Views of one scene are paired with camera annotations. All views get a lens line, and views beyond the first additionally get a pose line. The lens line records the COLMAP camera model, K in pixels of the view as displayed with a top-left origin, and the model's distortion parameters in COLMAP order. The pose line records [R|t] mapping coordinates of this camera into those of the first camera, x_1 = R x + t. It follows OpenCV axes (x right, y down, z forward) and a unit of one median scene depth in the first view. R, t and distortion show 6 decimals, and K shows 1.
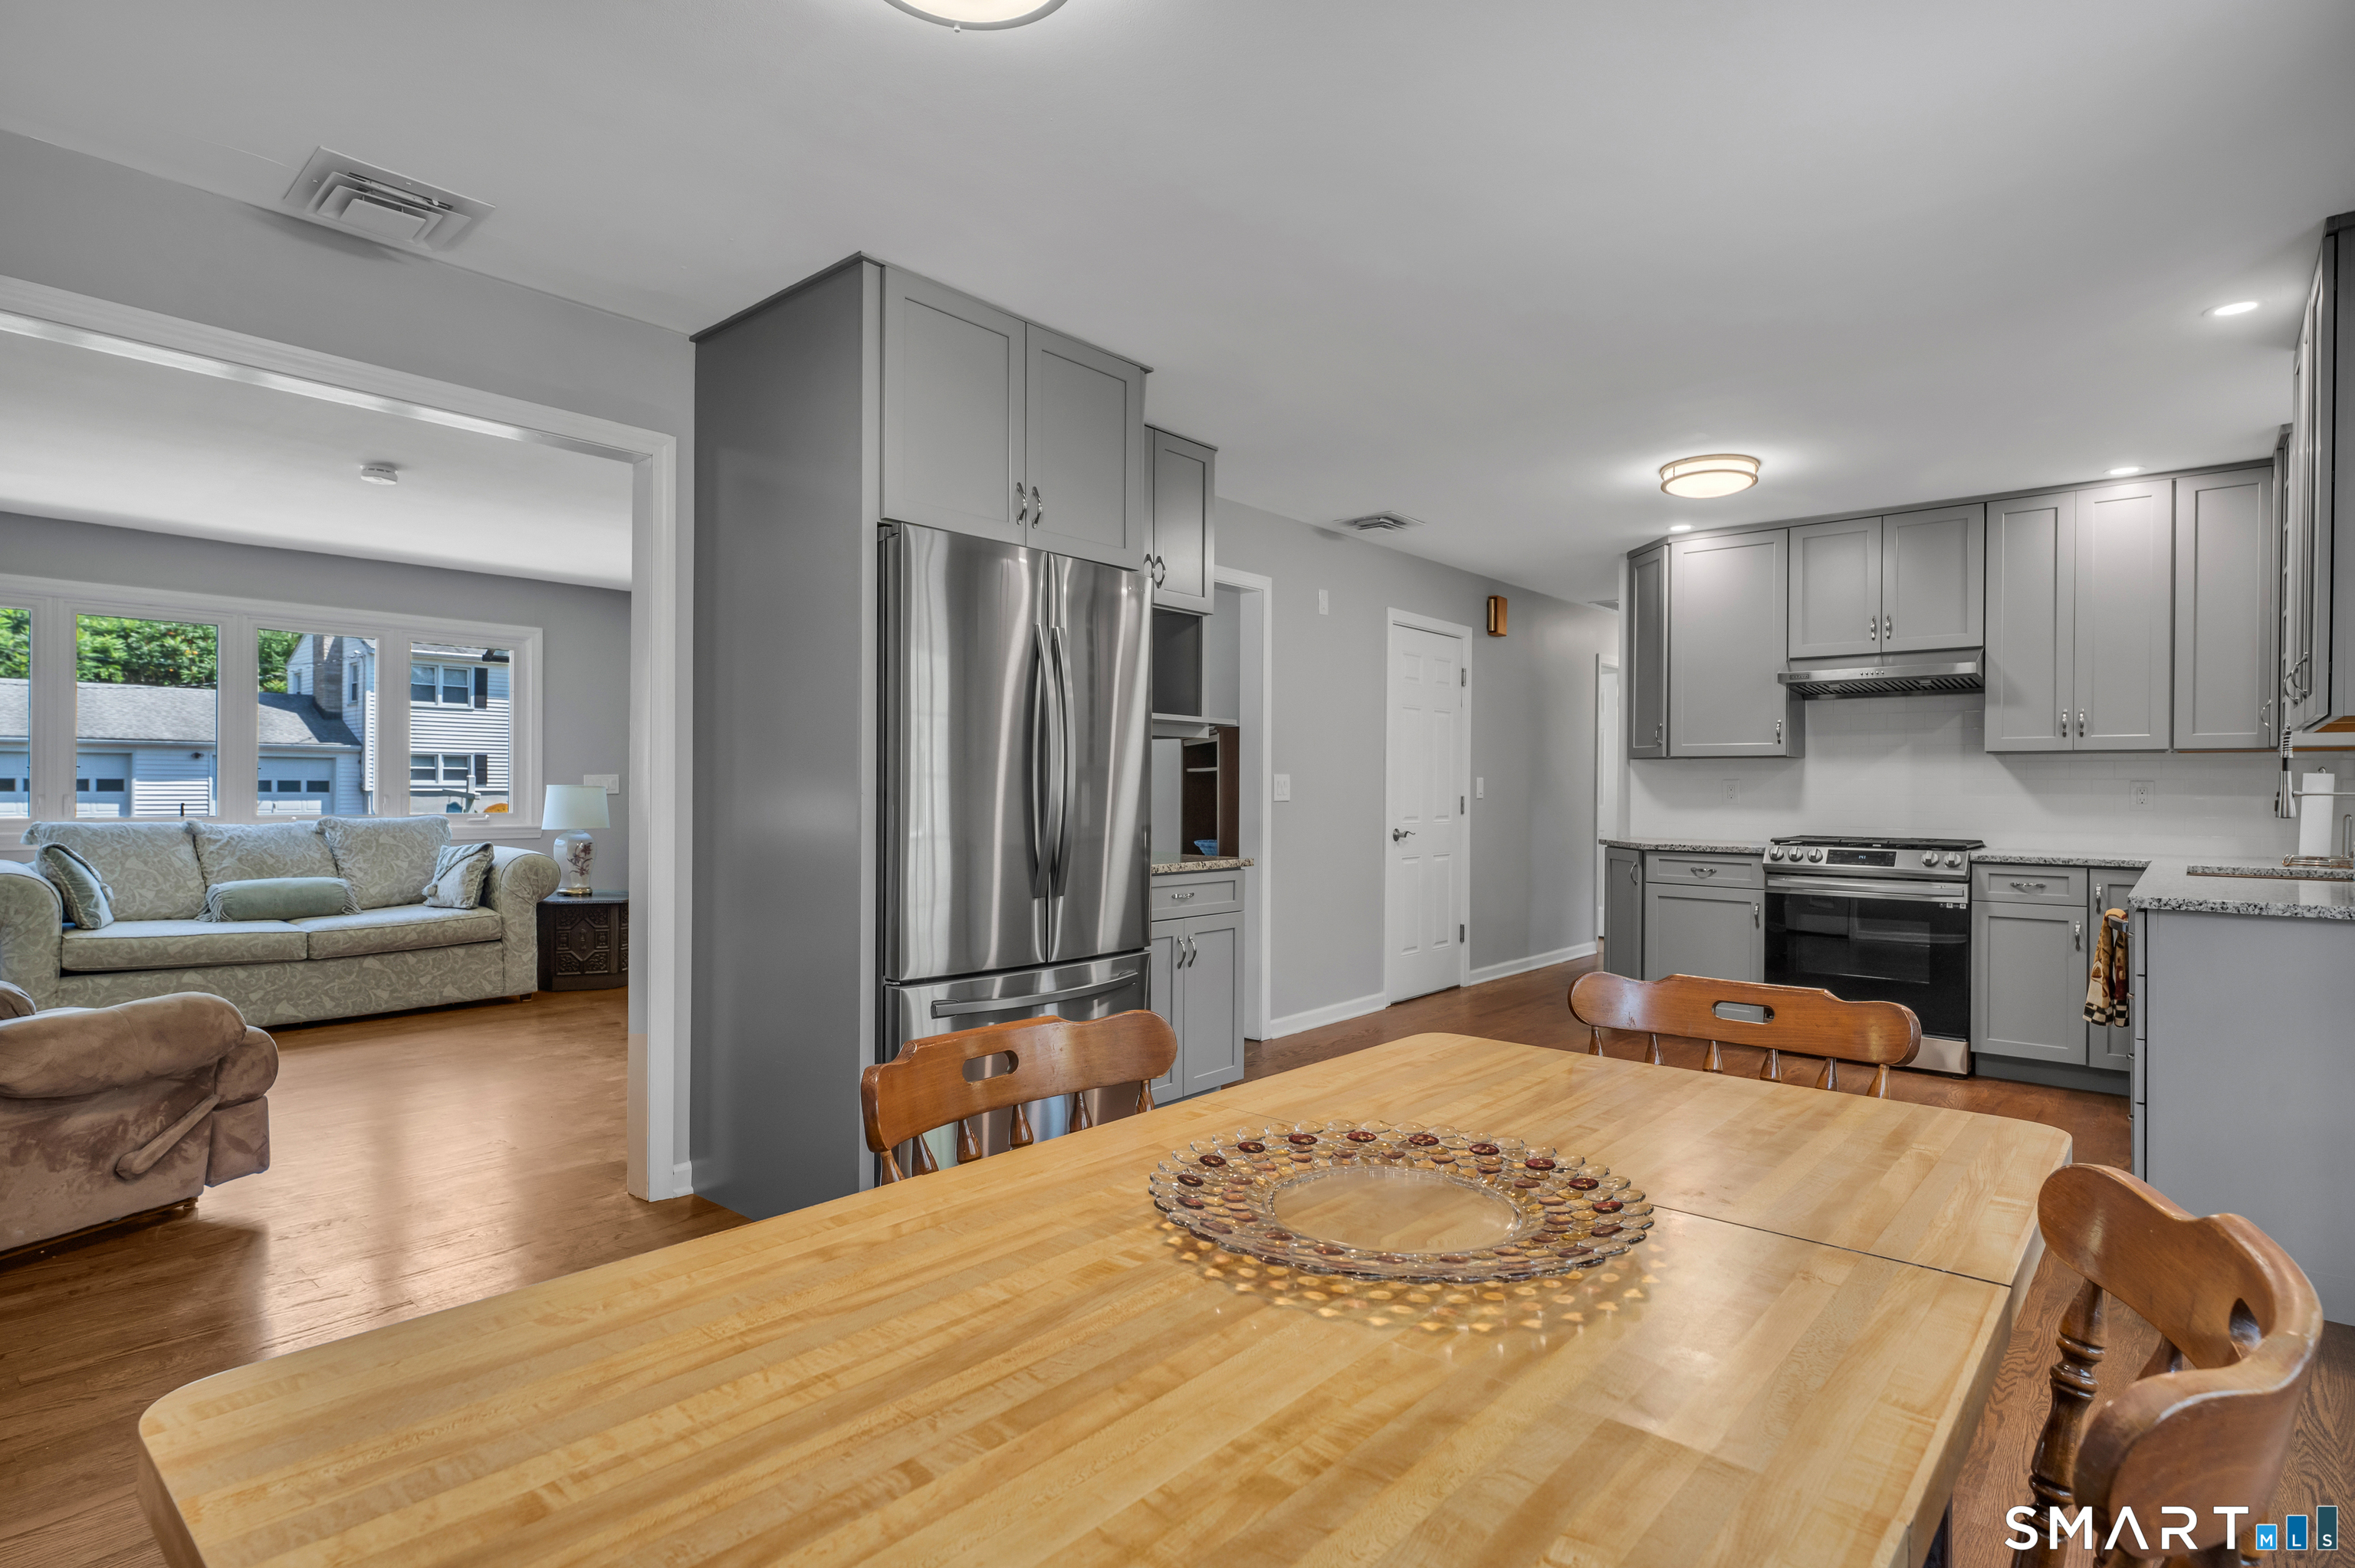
lens RADIAL K [[1187.0, 0, 1176.7], [0, 1187.0, 779.9], [0, 0, 1]] dist [-0.000271, -0.000083]
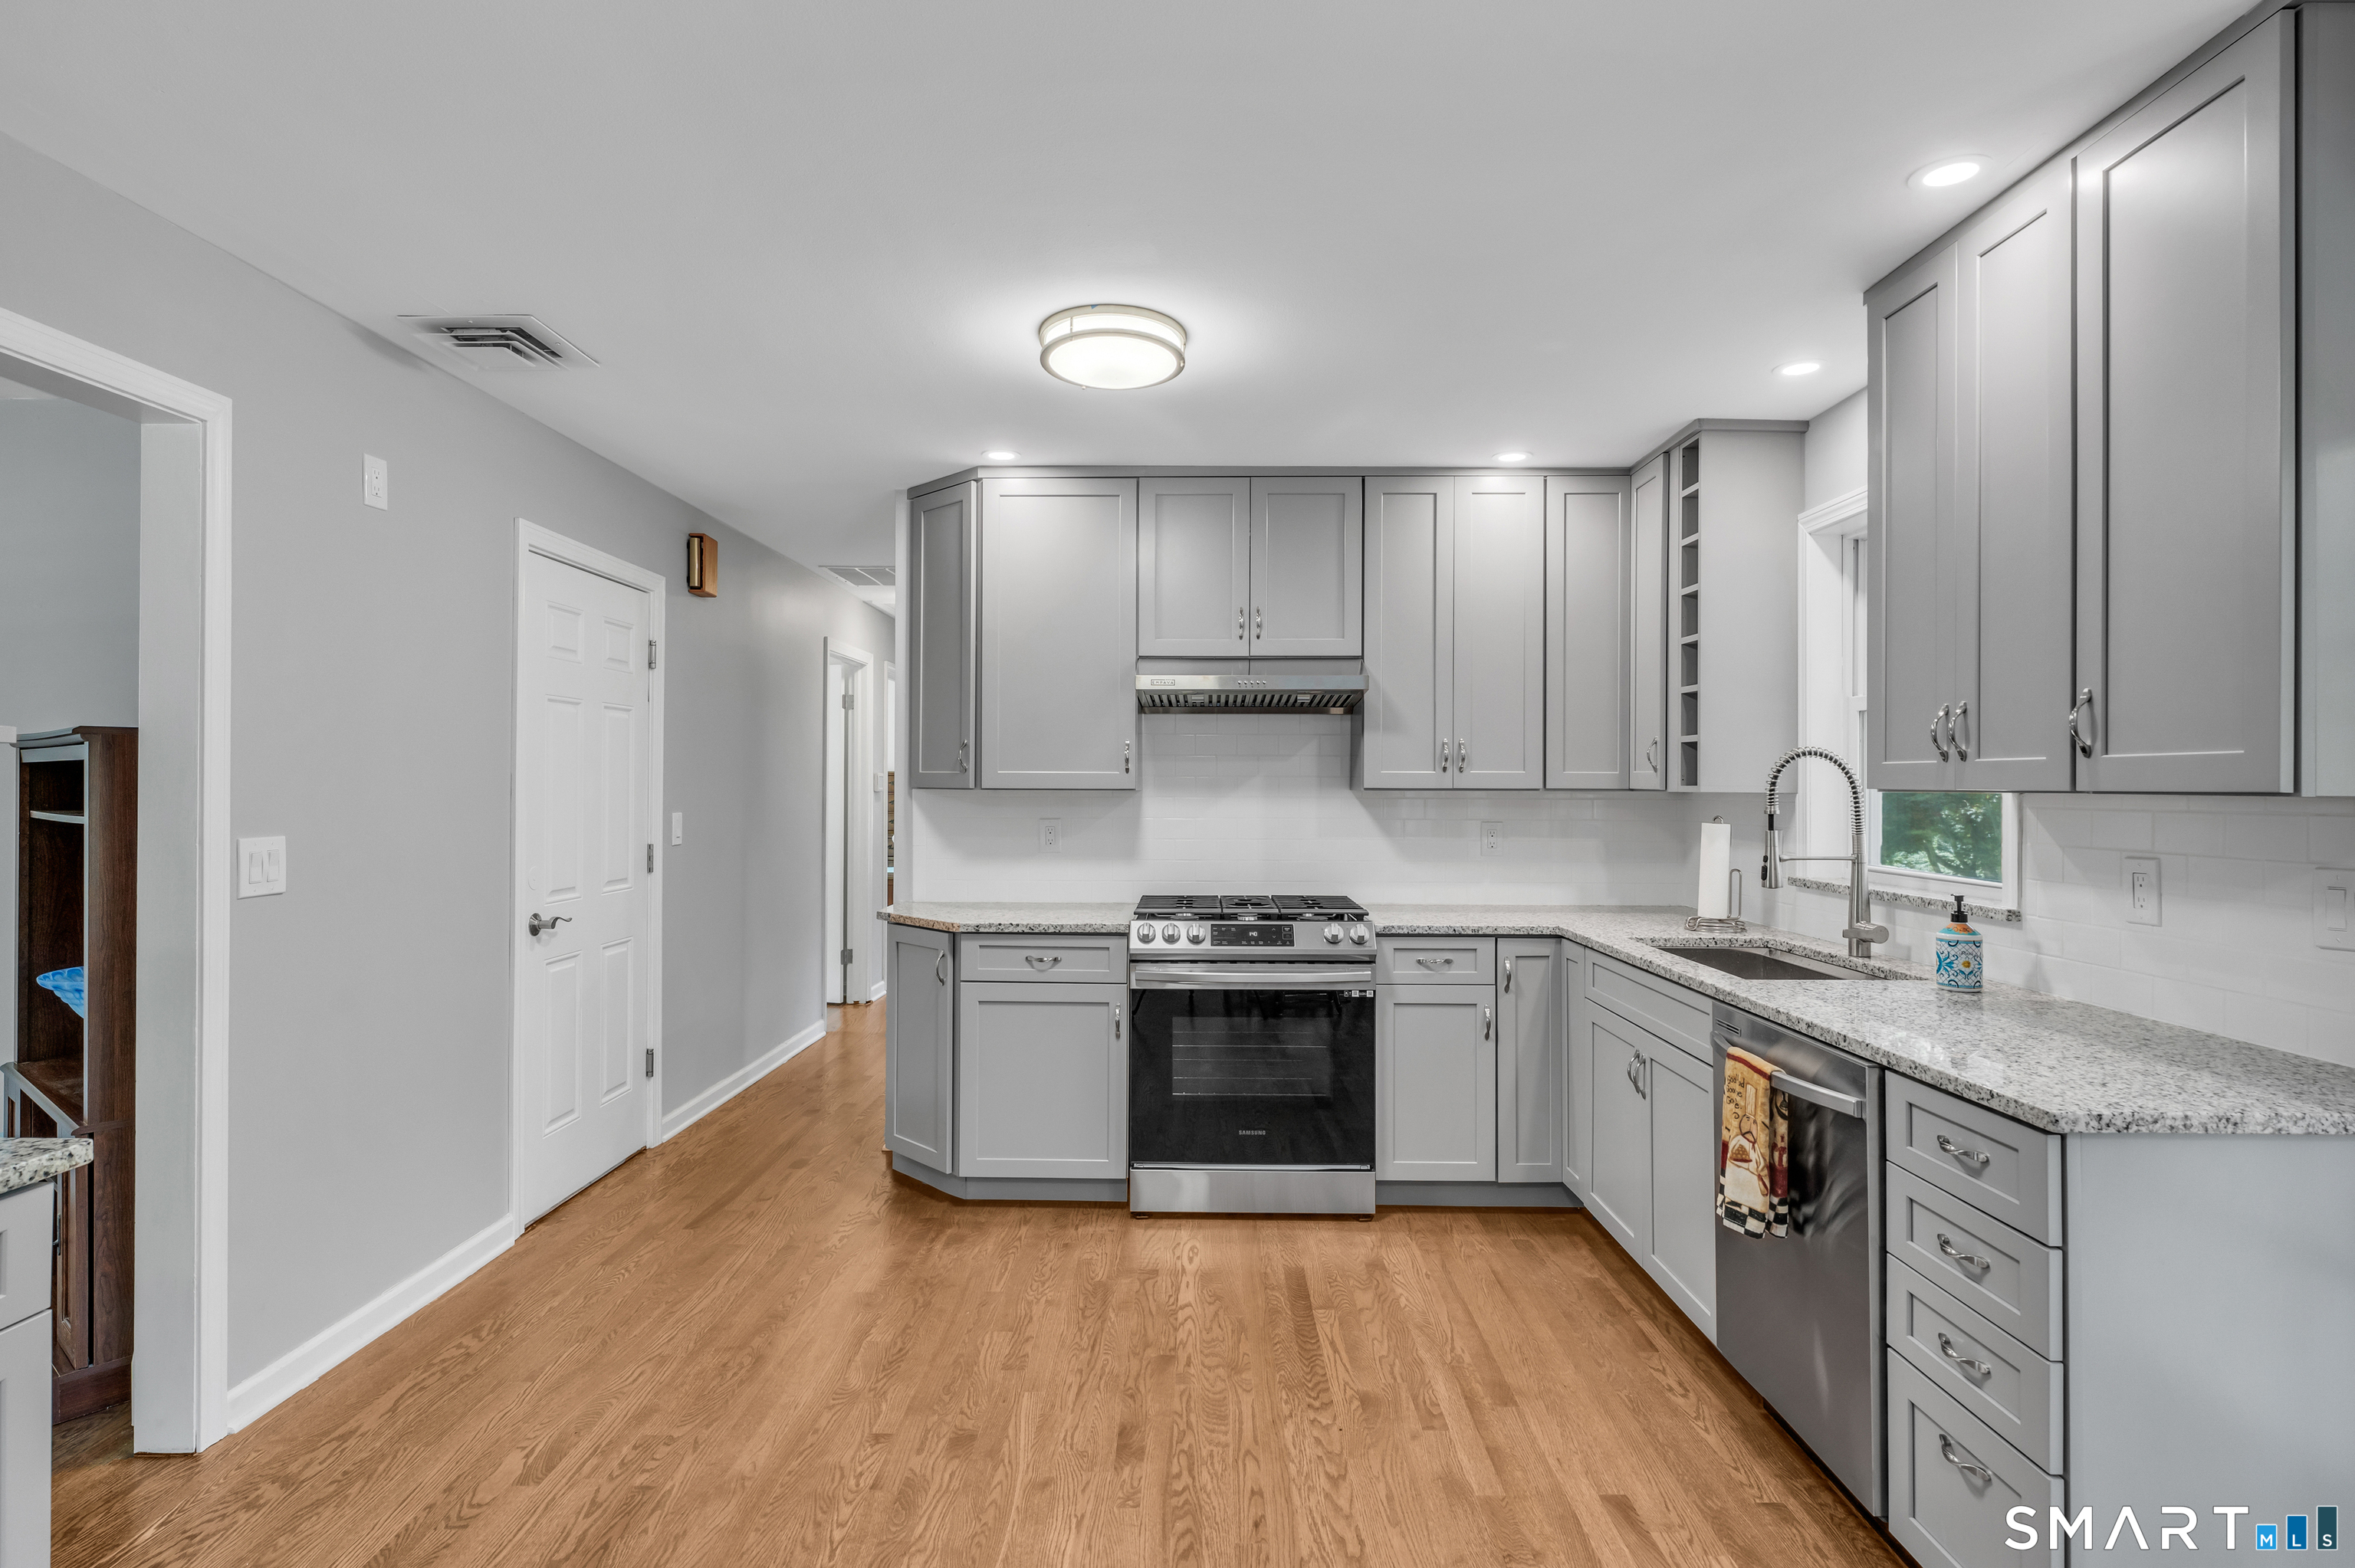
lens RADIAL K [[1187.0, 0, 1176.7], [0, 1187.0, 779.9], [0, 0, 1]] dist [-0.000271, -0.000083]
pose [[0.769563, 0.000019, 0.638571, 0.071057], [-0.002884, 0.999990, 0.003446, -0.030423], [-0.638564, -0.004494, 0.769556, 0.445545]]
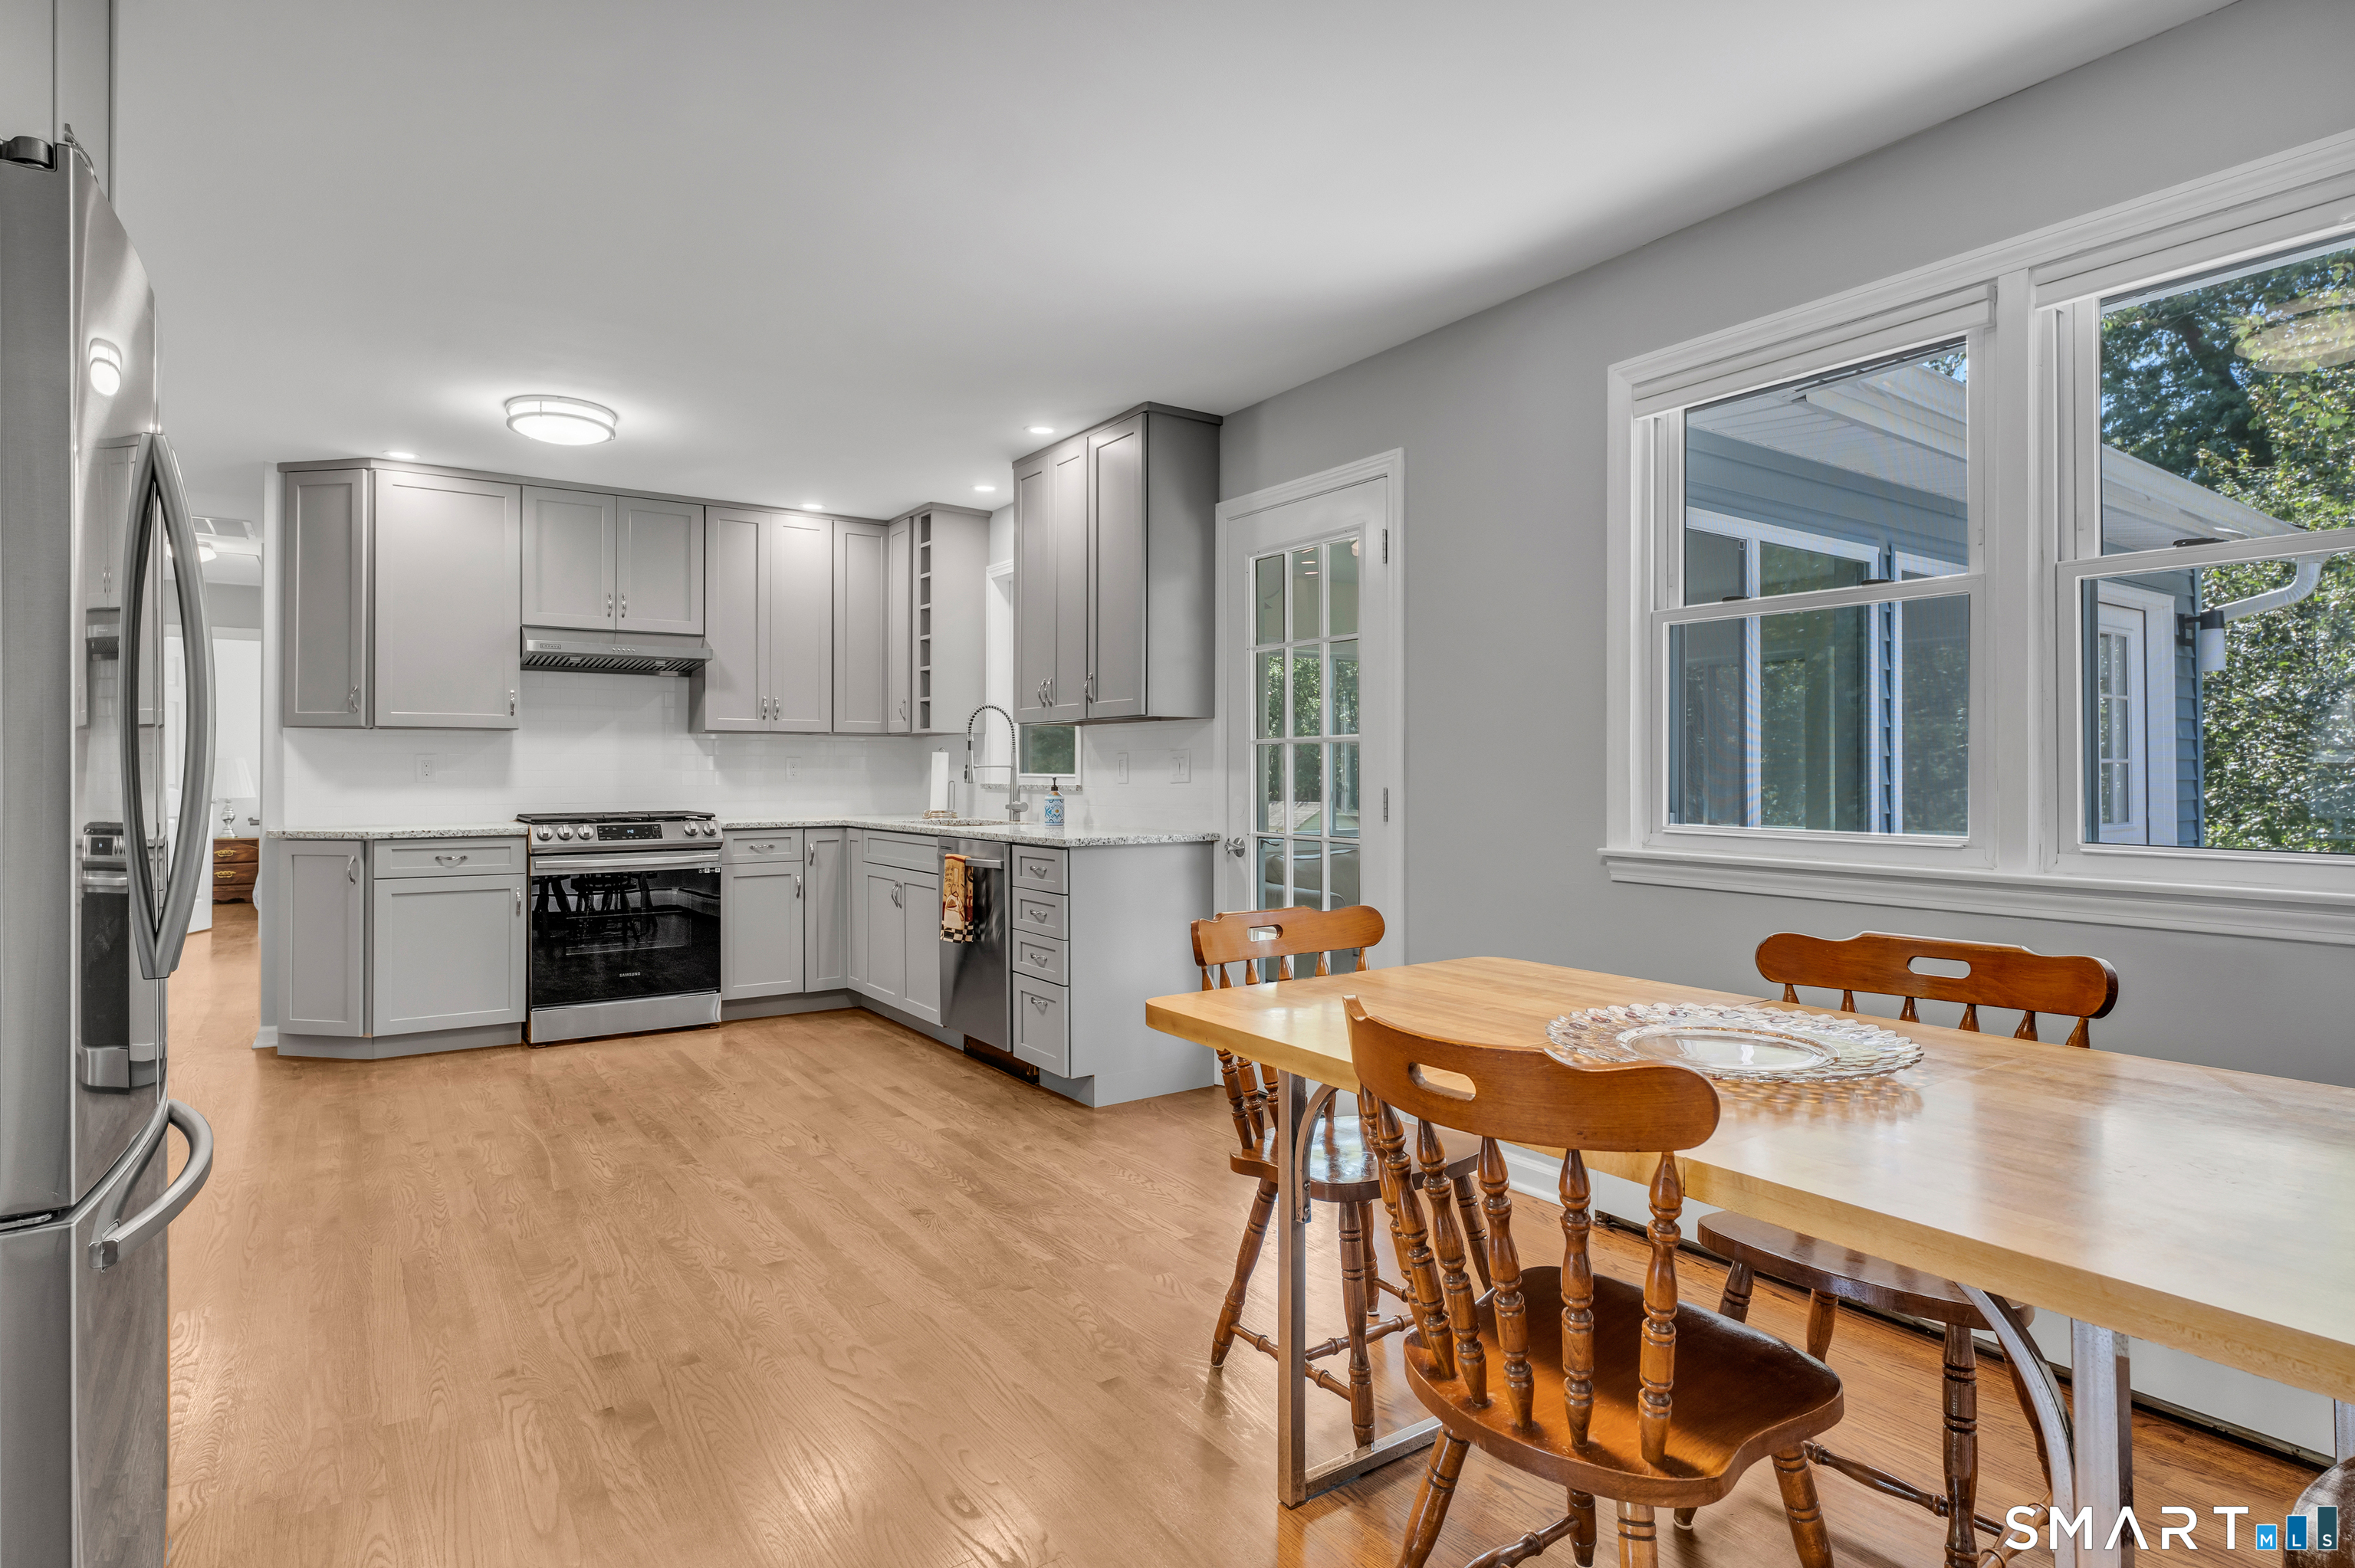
lens RADIAL K [[1209.1, 0, 1188.9], [0, 1209.1, 760.6], [0, 0, 1]] dist [-0.019831, -0.000304]
pose [[0.248817, 0.001718, 0.968549, -0.282079], [-0.003231, 0.999994, -0.000944, 0.004051], [-0.968545, -0.002895, 0.248821, 0.270873]]
